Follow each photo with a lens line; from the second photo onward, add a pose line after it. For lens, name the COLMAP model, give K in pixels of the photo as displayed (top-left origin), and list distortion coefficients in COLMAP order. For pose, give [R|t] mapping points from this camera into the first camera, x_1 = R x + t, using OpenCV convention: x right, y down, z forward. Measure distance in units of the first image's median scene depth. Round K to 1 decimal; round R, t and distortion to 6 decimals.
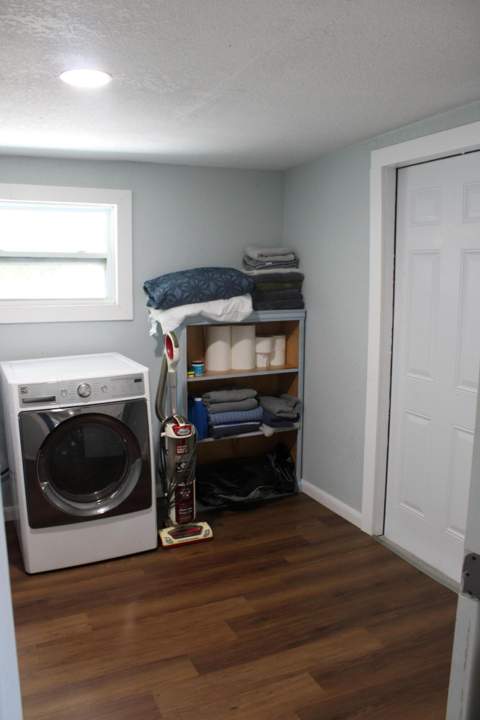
lens RADIAL K [[604.3, 0, 240.0], [0, 604.3, 360.0], [0, 0, 1]] dist [-0.168945, 0.143047]
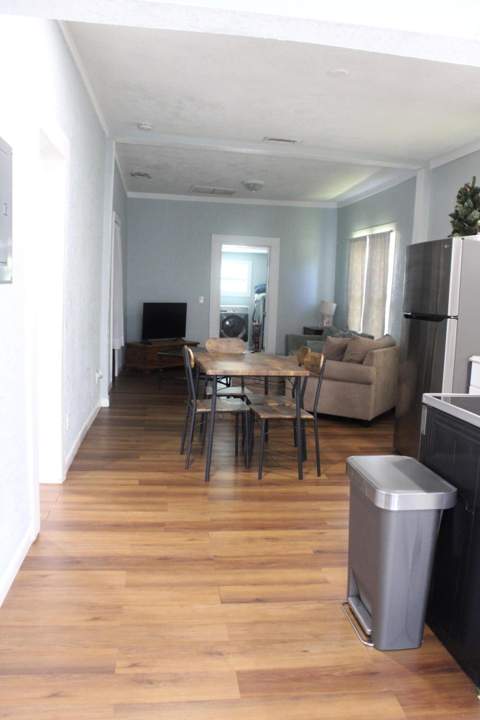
lens RADIAL K [[604.3, 0, 240.0], [0, 604.3, 360.0], [0, 0, 1]] dist [-0.168945, 0.143047]
pose [[0.954886, 0.072128, -0.288082, 1.004334], [-0.079409, 0.996749, -0.013653, 0.440787], [0.286160, 0.035914, 0.957508, -2.991605]]
